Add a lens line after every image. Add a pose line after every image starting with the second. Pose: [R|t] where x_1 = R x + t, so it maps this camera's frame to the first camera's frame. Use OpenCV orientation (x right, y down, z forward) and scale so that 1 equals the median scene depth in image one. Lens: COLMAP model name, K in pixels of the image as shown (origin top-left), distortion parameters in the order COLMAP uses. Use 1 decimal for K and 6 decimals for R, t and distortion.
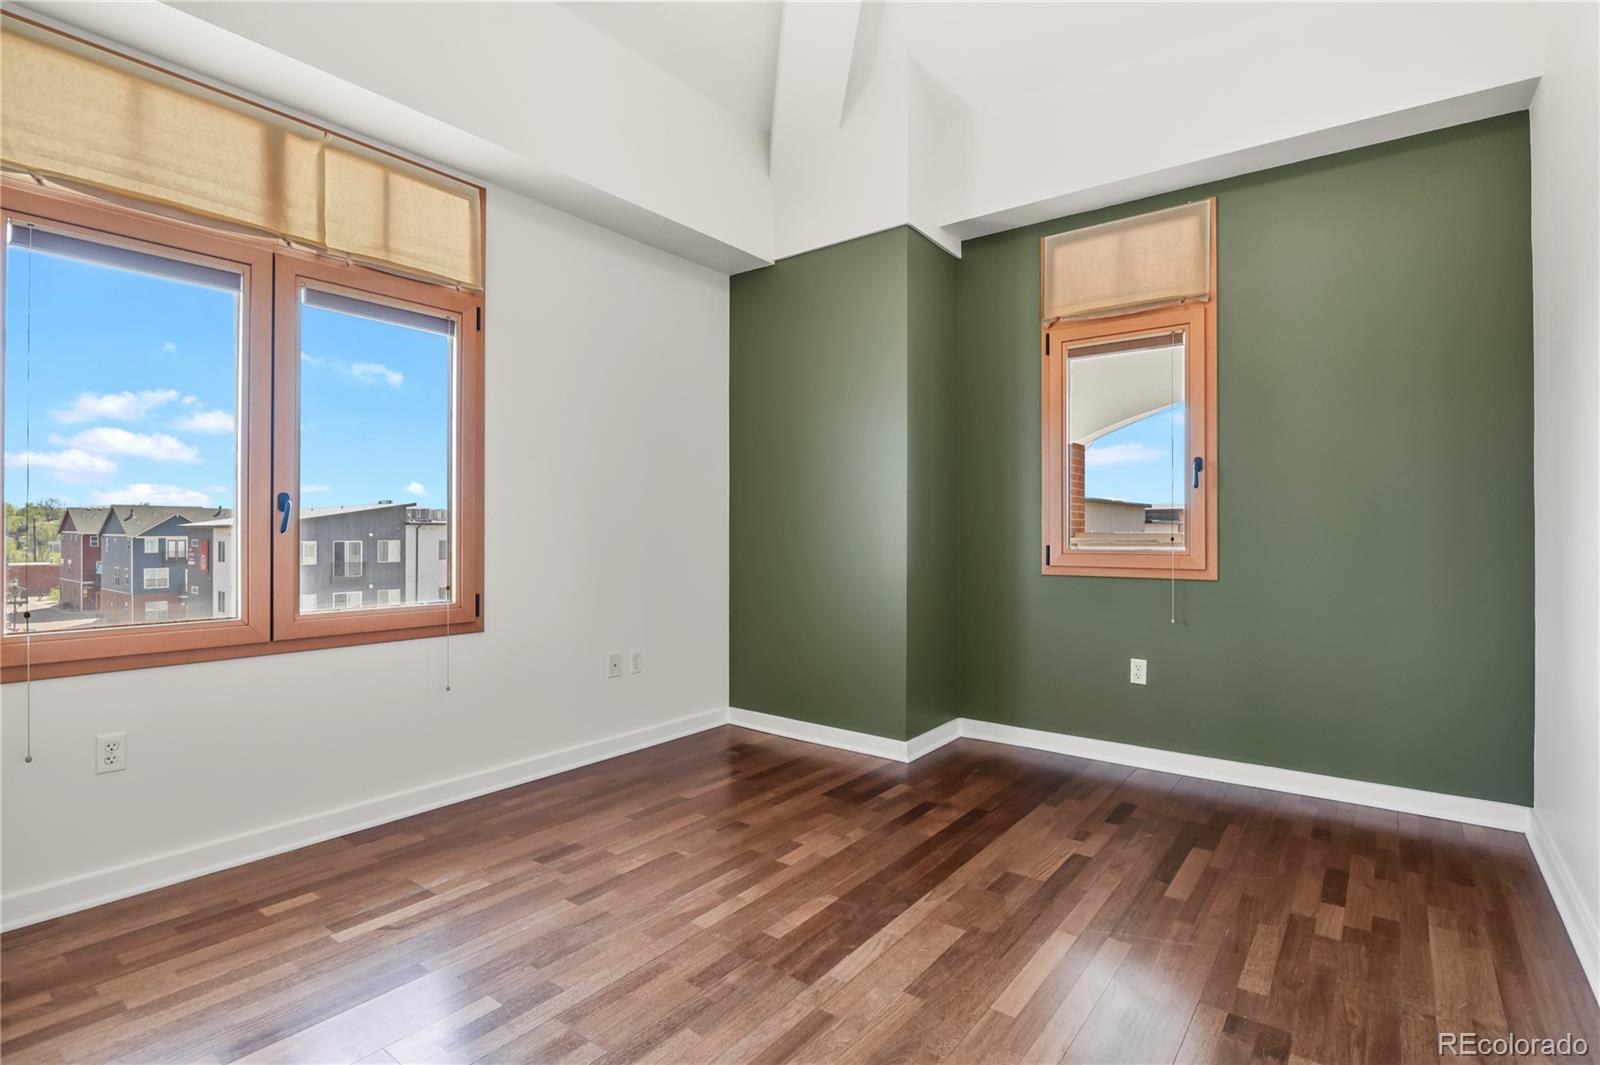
lens RADIAL K [[781.0, 0, 796.8], [0, 781.0, 533.9], [0, 0, 1]] dist [-0.008667, -0.005074]
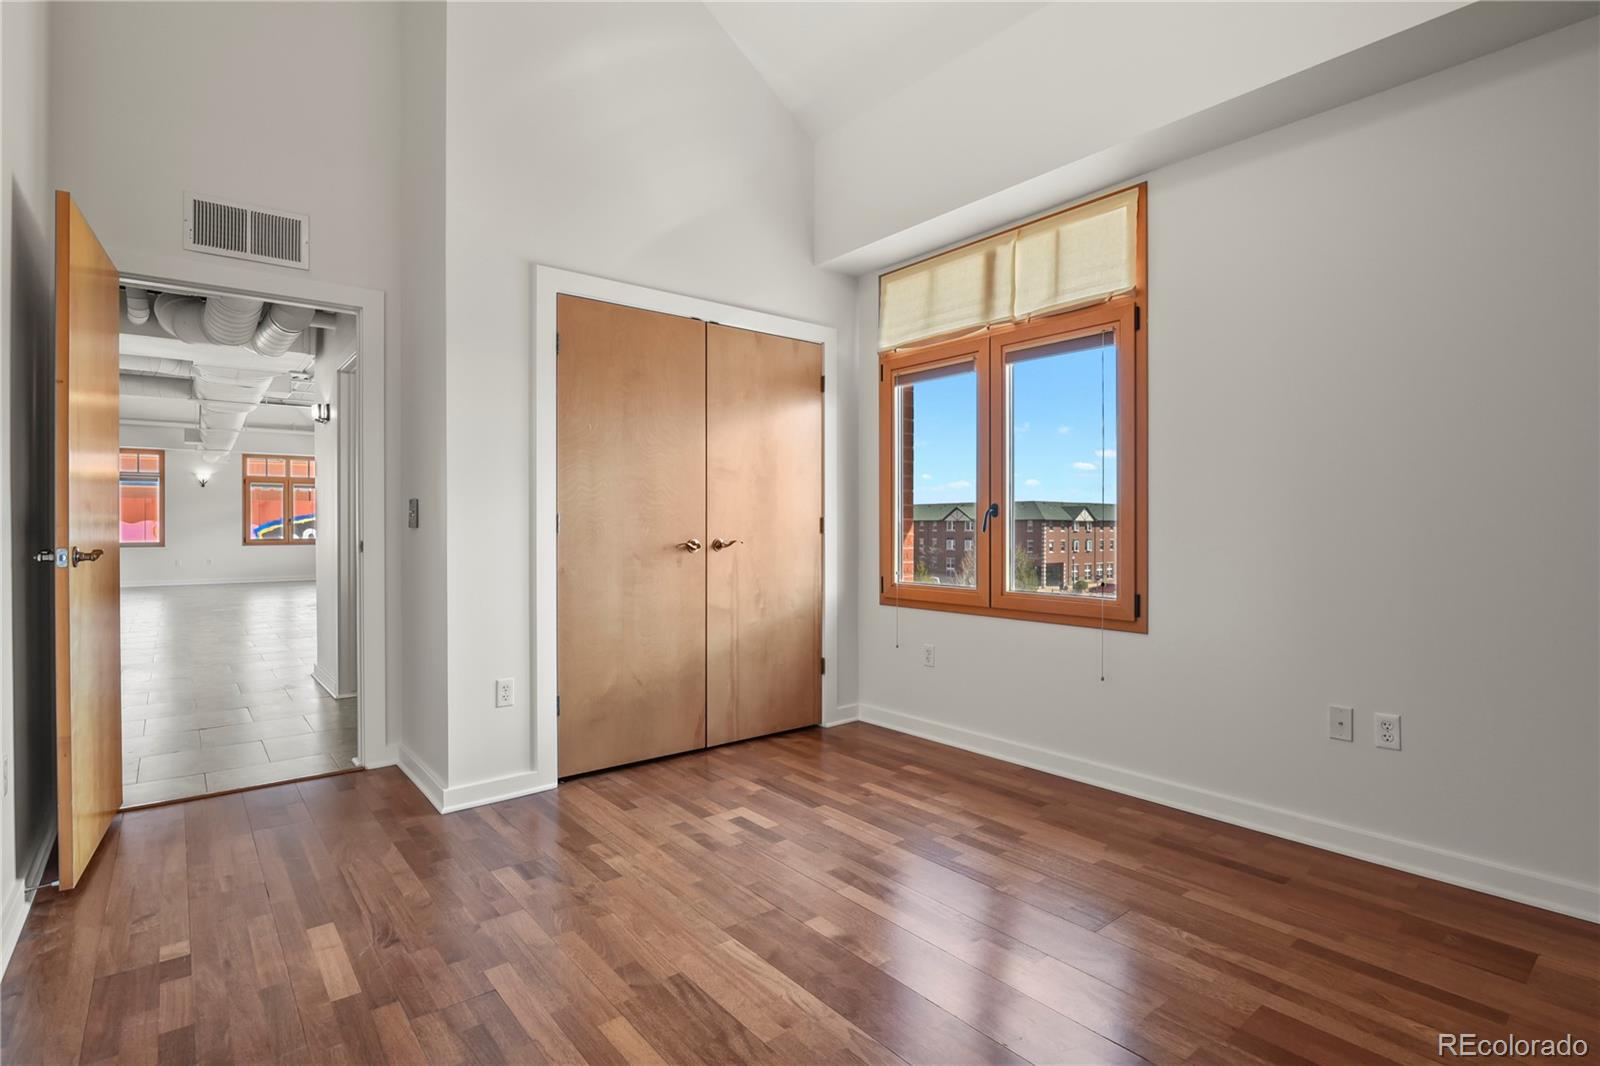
lens RADIAL K [[781.0, 0, 822.3], [0, 781.0, 533.0], [0, 0, 1]] dist [-0.008667, -0.005074]
pose [[-0.222067, 0.008725, -0.974992, 0.826879], [-0.003235, 0.999948, 0.009686, -0.012606], [0.975026, 0.005305, -0.222027, 1.050712]]
